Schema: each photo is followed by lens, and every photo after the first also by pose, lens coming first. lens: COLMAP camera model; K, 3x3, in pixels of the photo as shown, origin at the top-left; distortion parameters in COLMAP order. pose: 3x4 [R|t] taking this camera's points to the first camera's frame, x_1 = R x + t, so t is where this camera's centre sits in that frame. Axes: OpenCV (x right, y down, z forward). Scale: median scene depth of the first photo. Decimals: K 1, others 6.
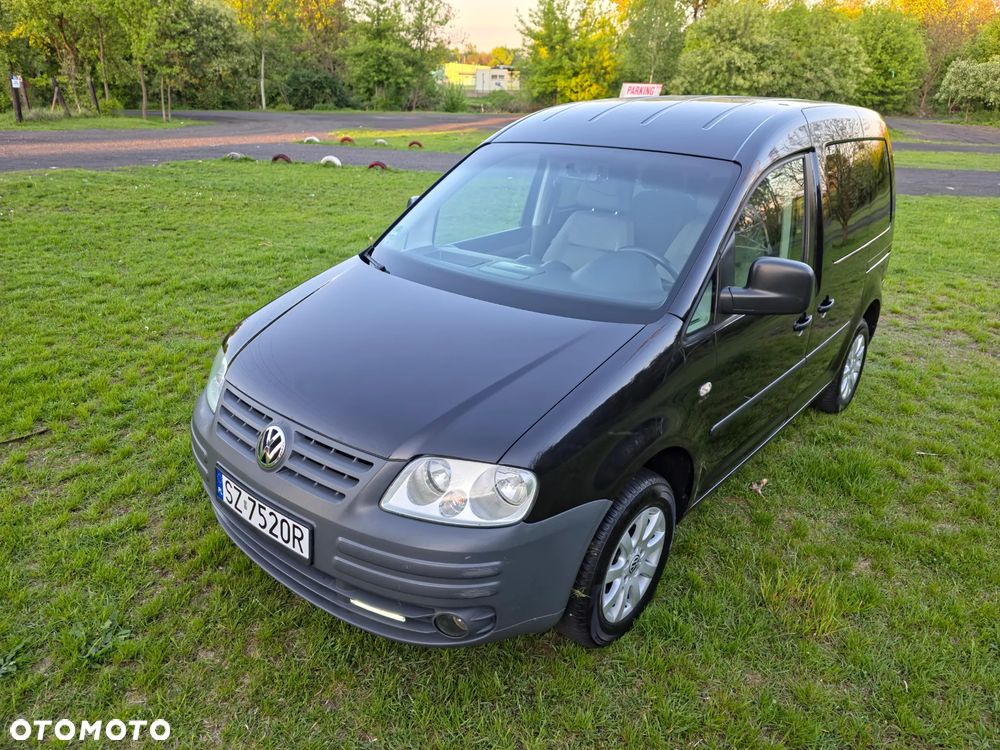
lens RADIAL K [[676.1, 0, 497.7], [0, 676.1, 383.0], [0, 0, 1]] dist [0.058038, -0.054740]
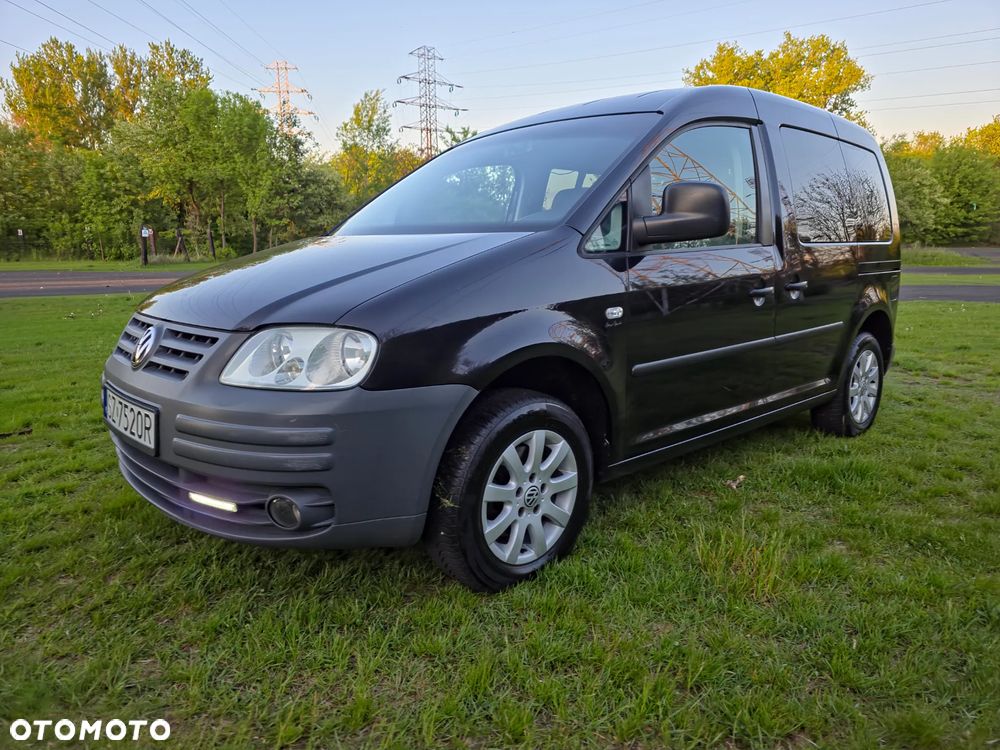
lens RADIAL K [[676.1, 0, 500.2], [0, 676.1, 378.9], [0, 0, 1]] dist [0.058038, -0.054740]
pose [[0.992834, -0.005712, -0.119366, 0.014012], [-0.018974, 0.978652, -0.204648, 0.015604], [0.117987, 0.205447, 0.971530, 0.005114]]
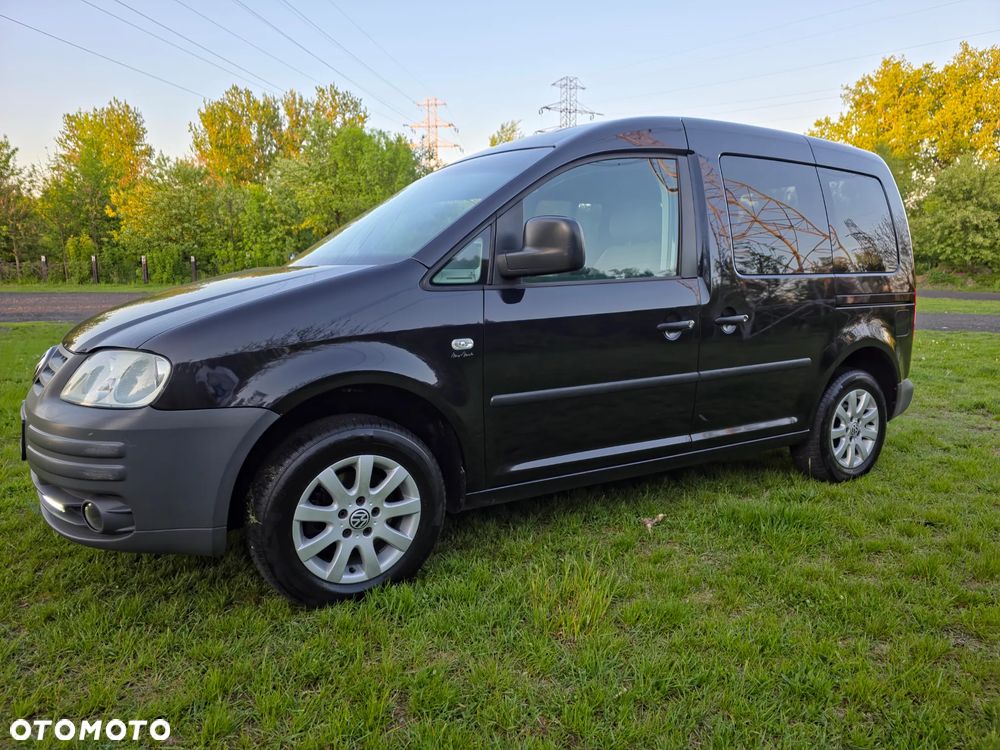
lens RADIAL K [[676.1, 0, 510.7], [0, 676.1, 384.6], [0, 0, 1]] dist [0.058038, -0.054740]
pose [[0.953860, 0.023869, -0.299300, 0.035284], [-0.093805, 0.970627, -0.221547, 0.014362], [0.285221, 0.239401, 0.928082, 0.008099]]
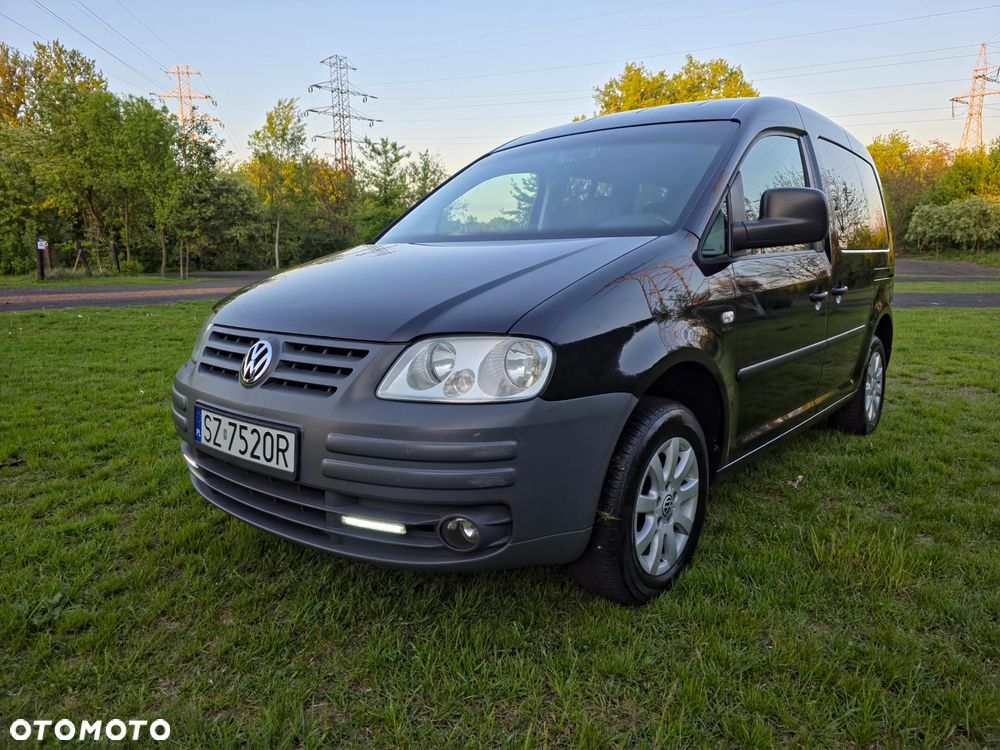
lens RADIAL K [[676.1, 0, 507.0], [0, 676.1, 383.9], [0, 0, 1]] dist [0.058038, -0.054740]
pose [[0.999386, -0.033878, 0.008981, -0.000464], [0.035015, 0.976223, -0.213921, 0.015378], [-0.001521, 0.214104, 0.976810, 0.005782]]
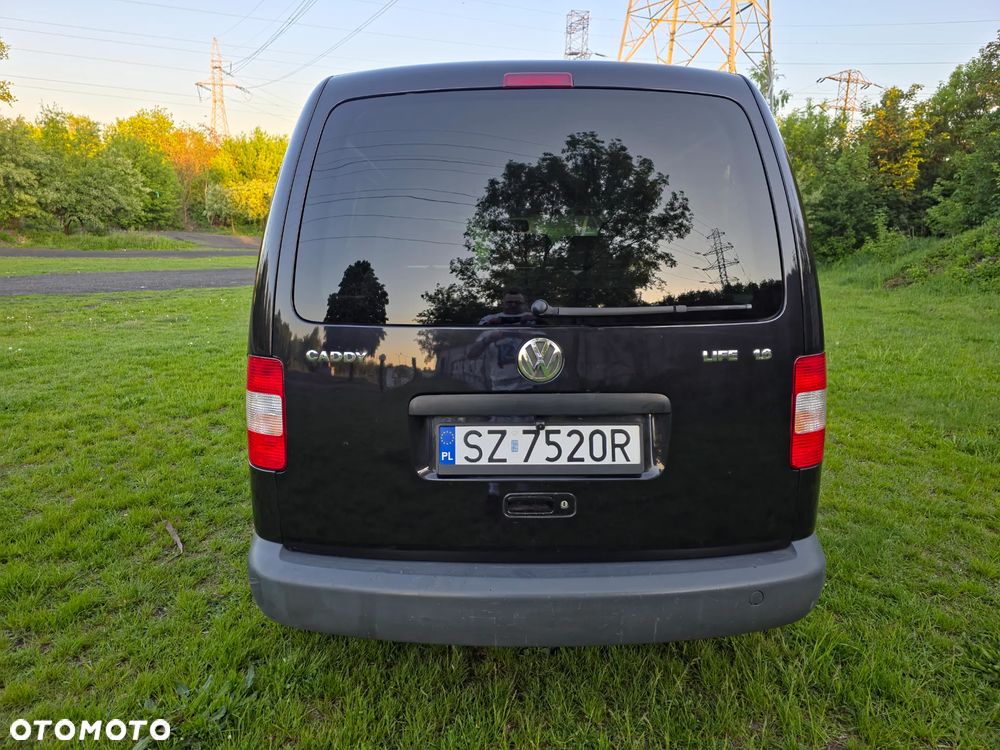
lens RADIAL K [[676.1, 0, 489.2], [0, 676.1, 373.3], [0, 0, 1]] dist [0.058038, -0.054740]
pose [[0.566696, -0.188291, 0.802123, -0.088891], [0.320887, 0.947107, -0.004381, 0.001880], [-0.758872, 0.259874, 0.597142, 0.007685]]
